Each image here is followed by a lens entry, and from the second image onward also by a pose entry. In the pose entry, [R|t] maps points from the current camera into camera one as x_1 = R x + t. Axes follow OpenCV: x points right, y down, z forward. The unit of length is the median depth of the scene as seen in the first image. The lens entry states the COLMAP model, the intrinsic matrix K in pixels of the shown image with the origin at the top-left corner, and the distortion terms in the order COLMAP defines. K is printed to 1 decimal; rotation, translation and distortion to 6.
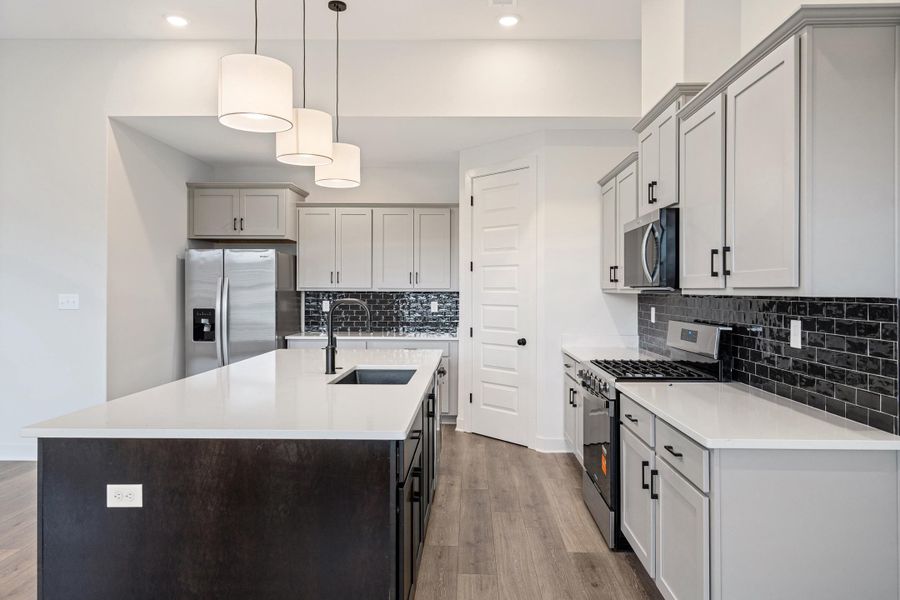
lens RADIAL K [[594.7, 0, 450.7], [0, 594.7, 290.2], [0, 0, 1]] dist [0.019578, -0.000736]
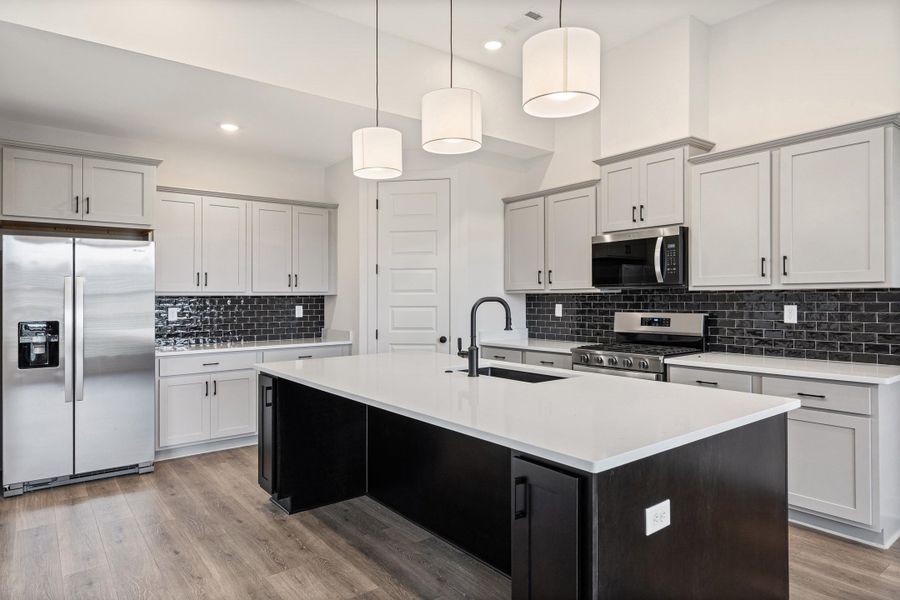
lens RADIAL K [[544.1, 0, 447.0], [0, 544.1, 306.4], [0, 0, 1]] dist [0.007610, 0.000159]
pose [[0.777198, -0.022043, 0.628870, -0.440237], [0.012058, 0.999724, 0.020139, 0.005924], [-0.629141, -0.008069, 0.777249, 0.198231]]
